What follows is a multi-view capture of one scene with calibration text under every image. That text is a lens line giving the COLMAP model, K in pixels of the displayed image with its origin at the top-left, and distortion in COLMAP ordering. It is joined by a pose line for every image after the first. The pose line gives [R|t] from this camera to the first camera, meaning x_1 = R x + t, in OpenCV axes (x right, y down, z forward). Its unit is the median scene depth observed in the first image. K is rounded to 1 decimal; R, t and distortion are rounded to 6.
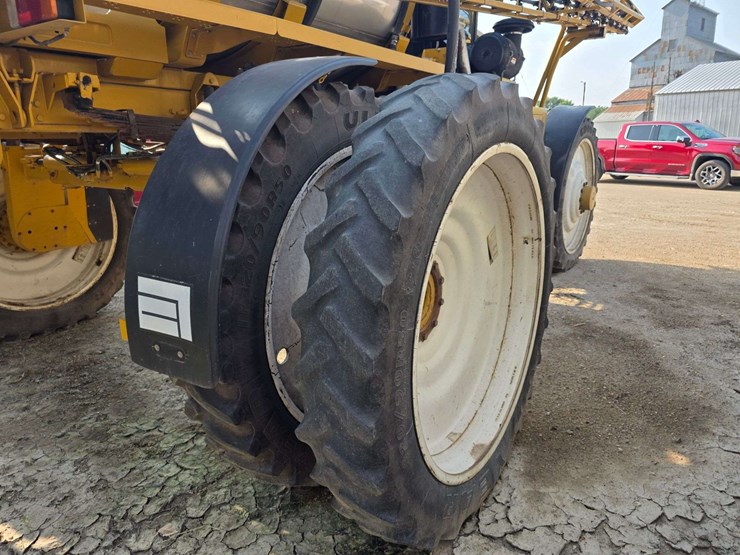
lens RADIAL K [[506.0, 0, 369.5], [0, 506.0, 282.2], [0, 0, 1]] dist [0.059350, -0.058636]
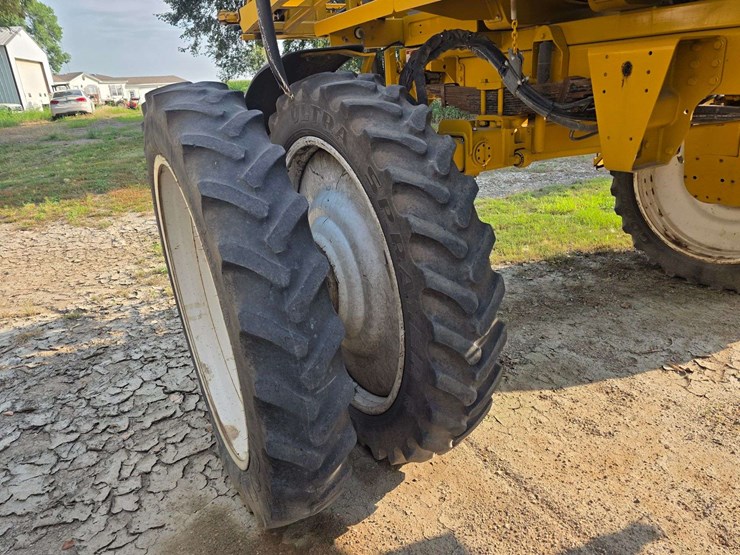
lens RADIAL K [[506.0, 0, 373.7], [0, 506.0, 286.7], [0, 0, 1]] dist [0.059350, -0.058636]
pose [[-0.454513, 0.373148, -0.808813, 0.408327], [-0.160629, 0.858801, 0.486476, -0.252393], [0.876137, 0.351028, -0.330398, 0.733479]]
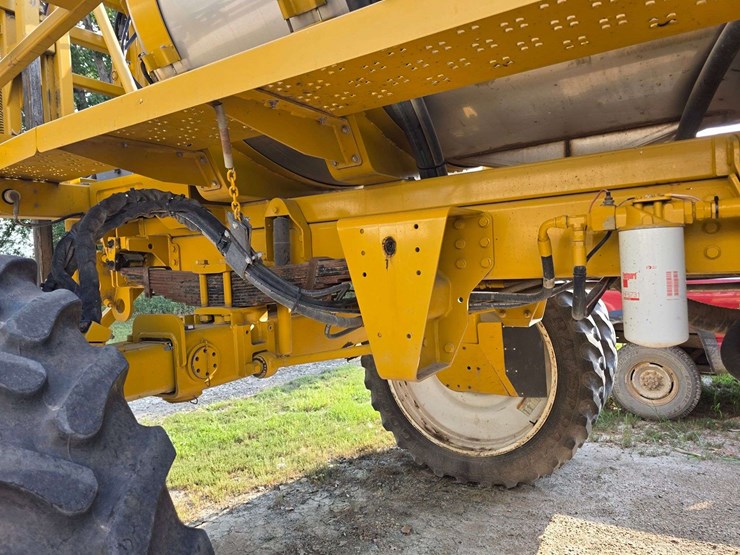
lens RADIAL K [[506.0, 0, 366.7], [0, 506.0, 249.5], [0, 0, 1]] dist [0.059350, -0.058636]
pose [[-0.008612, -0.012747, -0.999882, 0.238553], [-0.210000, 0.977643, -0.010655, -0.228995], [0.977664, 0.209883, -0.011096, 0.707217]]
